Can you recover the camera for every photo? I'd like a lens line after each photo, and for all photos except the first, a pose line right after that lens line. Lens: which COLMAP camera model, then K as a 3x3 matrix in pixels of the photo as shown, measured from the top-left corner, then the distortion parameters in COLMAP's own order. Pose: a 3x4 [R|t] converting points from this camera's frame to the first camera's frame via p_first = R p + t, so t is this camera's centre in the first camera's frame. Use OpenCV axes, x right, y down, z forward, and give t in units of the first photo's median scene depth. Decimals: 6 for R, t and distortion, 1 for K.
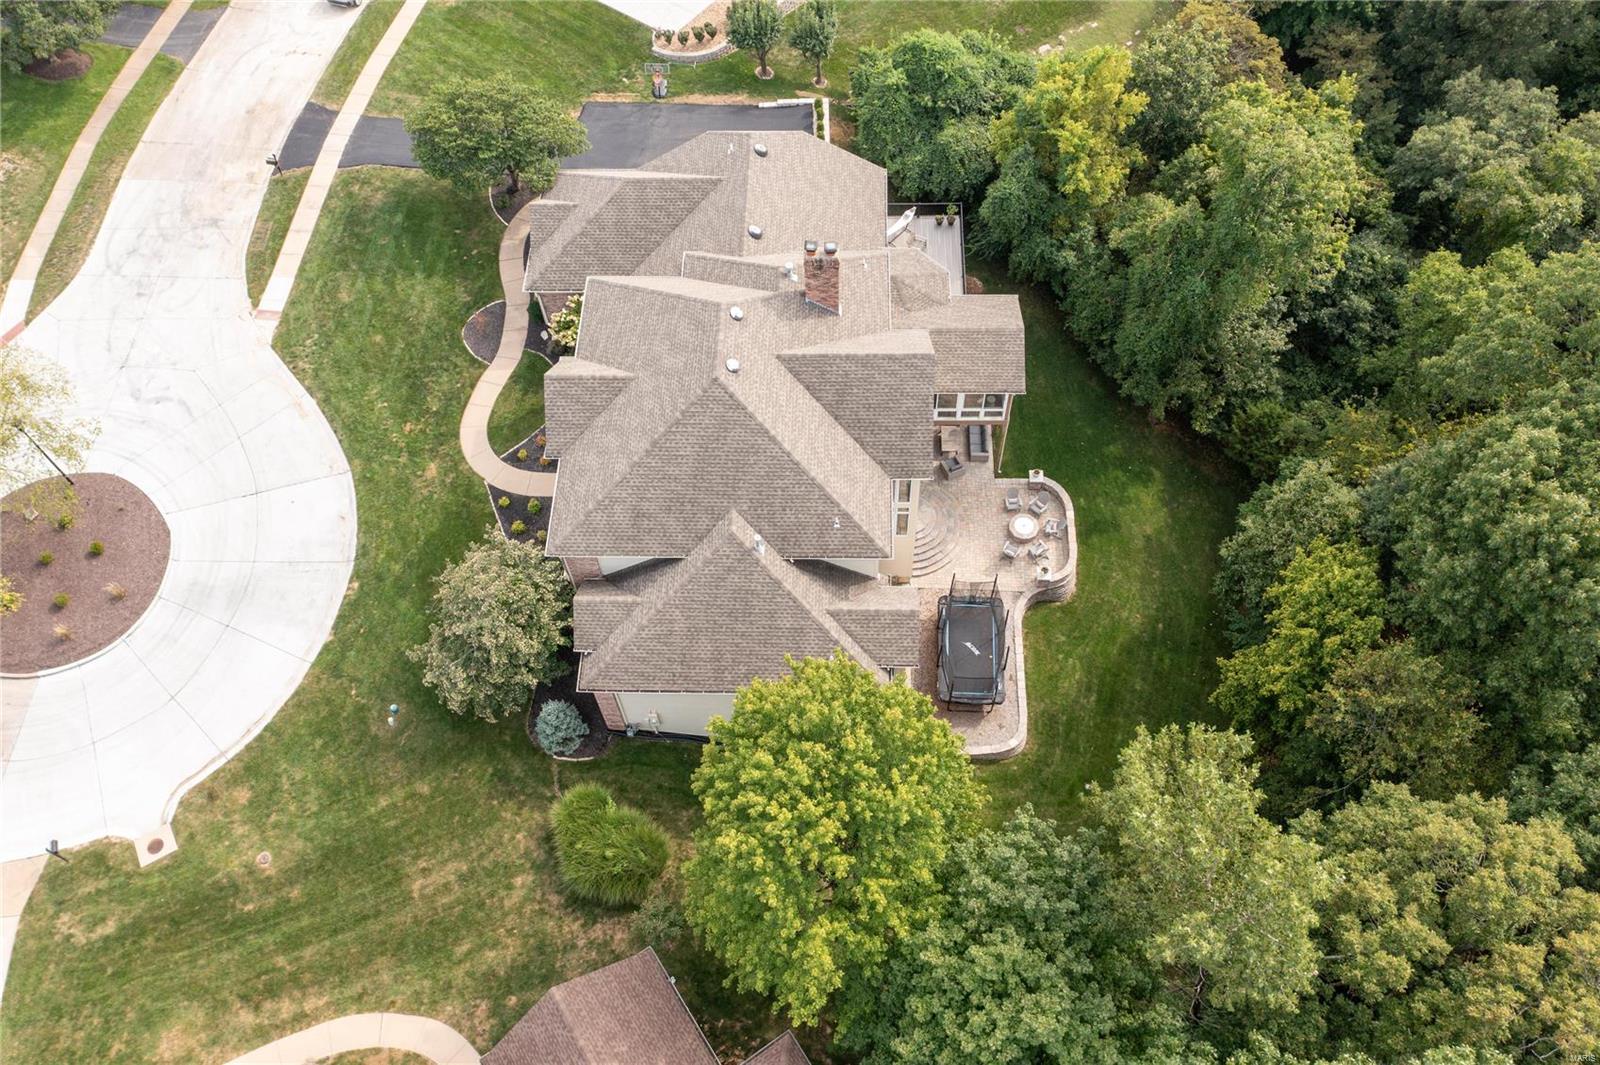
lens RADIAL K [[1271.9, 0, 801.5], [0, 1271.9, 535.3], [0, 0, 1]] dist [0.003126, -0.000628]
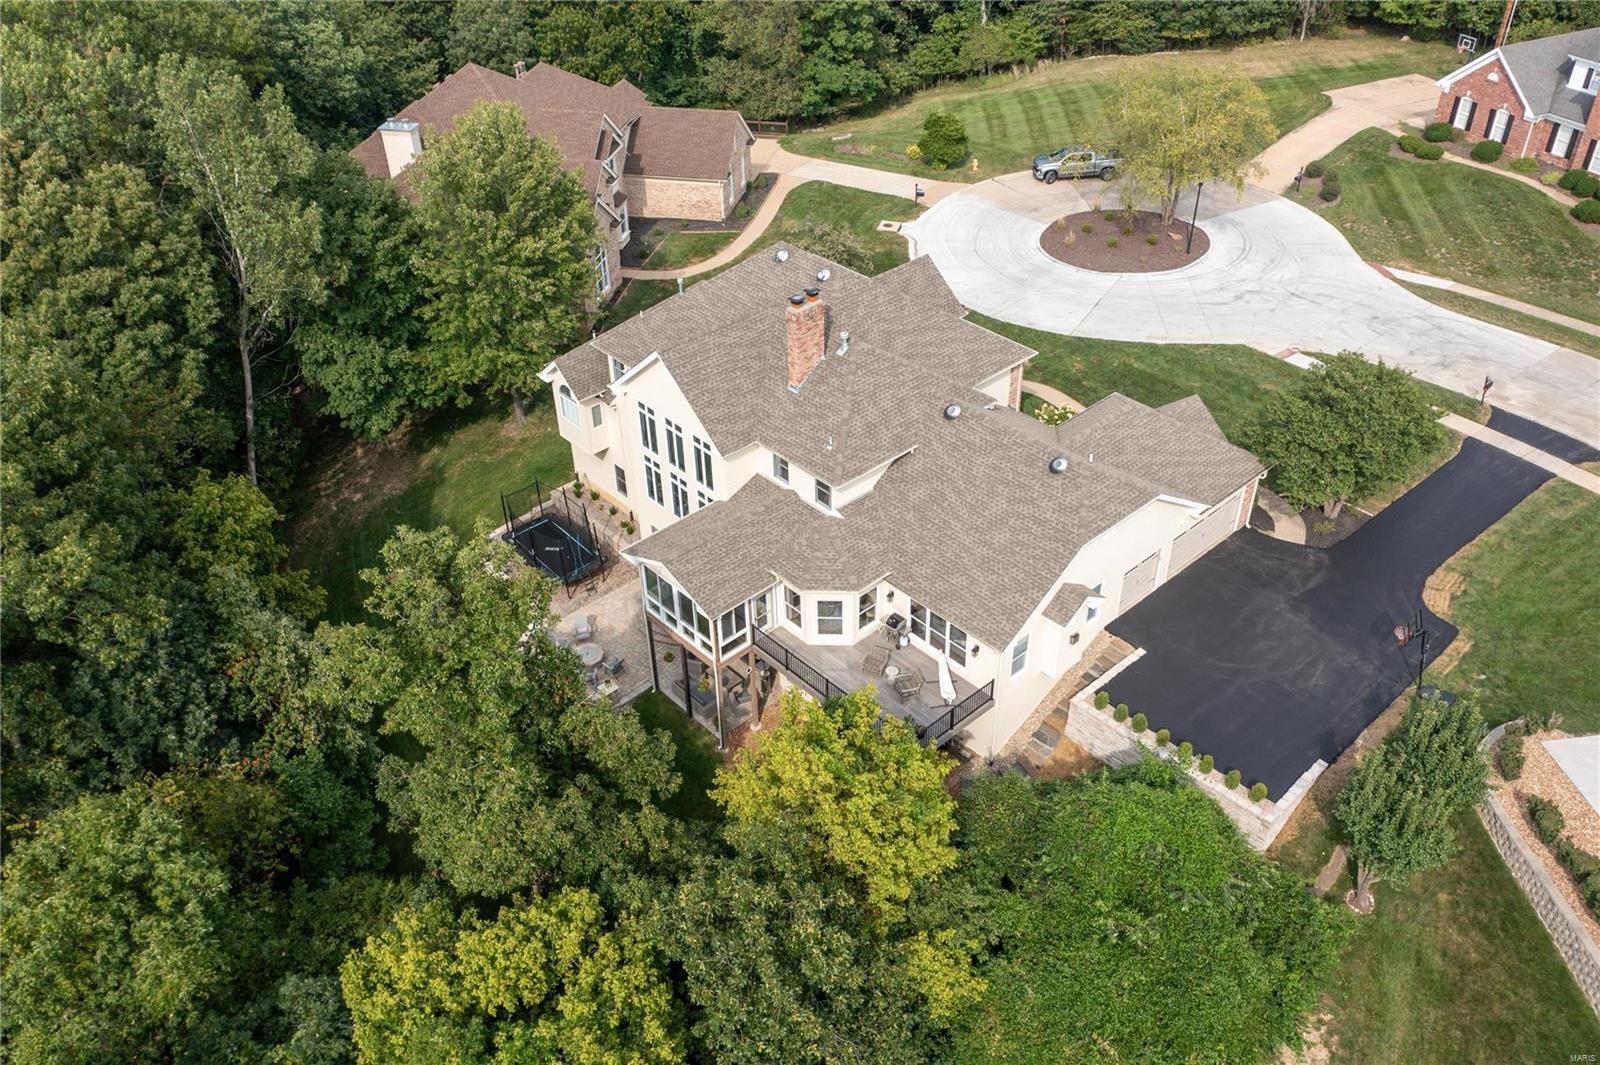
lens RADIAL K [[1271.9, 0, 795.1], [0, 1271.9, 527.5], [0, 0, 1]] dist [0.003126, -0.000628]
pose [[-0.726162, 0.442252, -0.526405, 0.519136], [-0.564213, 0.054197, 0.823849, -0.864068], [0.392878, 0.895252, 0.210169, 0.820534]]
